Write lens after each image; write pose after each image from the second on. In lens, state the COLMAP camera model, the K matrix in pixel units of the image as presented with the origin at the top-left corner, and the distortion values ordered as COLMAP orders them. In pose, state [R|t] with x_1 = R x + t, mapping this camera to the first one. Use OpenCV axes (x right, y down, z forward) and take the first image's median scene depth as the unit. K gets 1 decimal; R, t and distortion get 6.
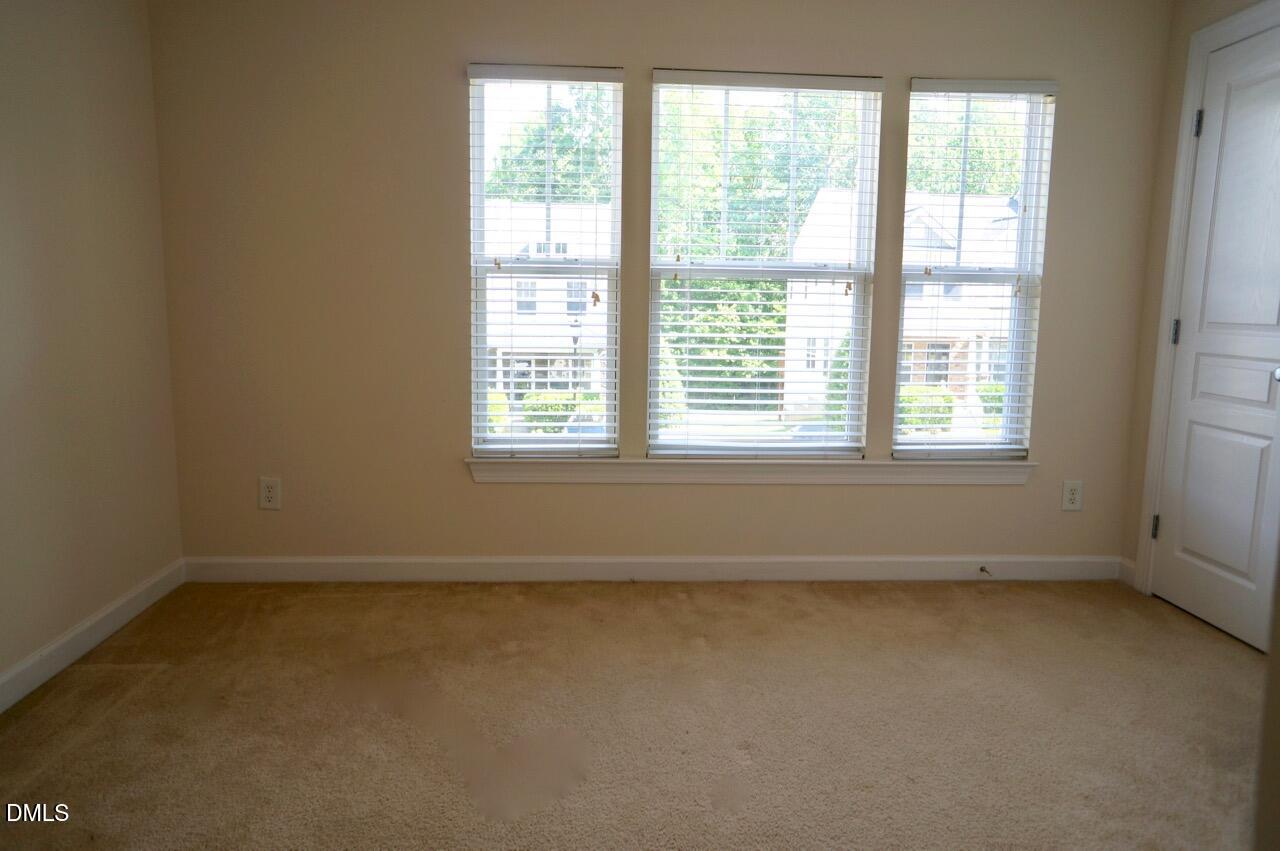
lens RADIAL K [[870.3, 0, 637.3], [0, 870.3, 416.6], [0, 0, 1]] dist [-0.066510, 0.096033]
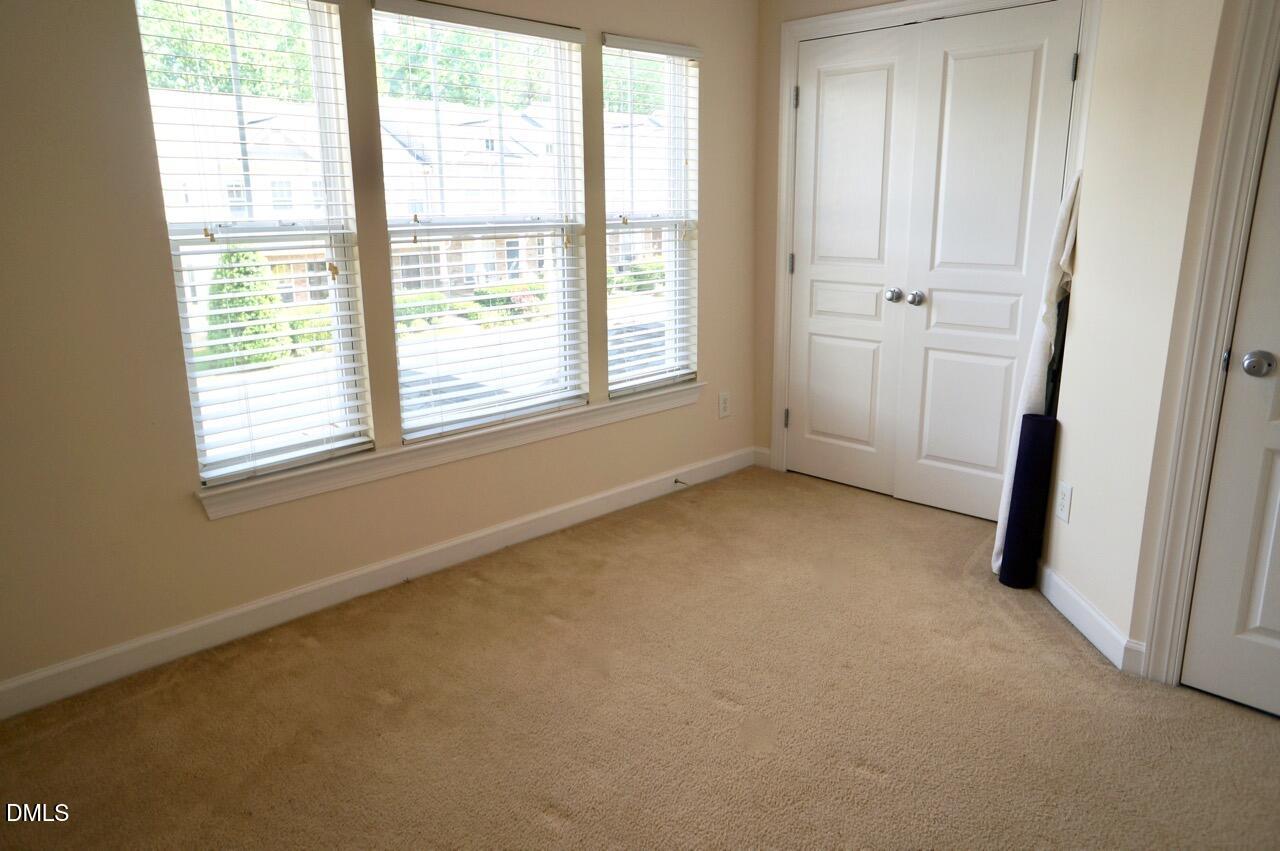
lens RADIAL K [[870.3, 0, 637.3], [0, 870.3, 416.6], [0, 0, 1]] dist [-0.066510, 0.096033]
pose [[0.746177, -0.179459, 0.641104, -0.385025], [0.113865, 0.983196, 0.142690, -0.082755], [-0.655938, -0.033473, 0.754072, 0.177269]]
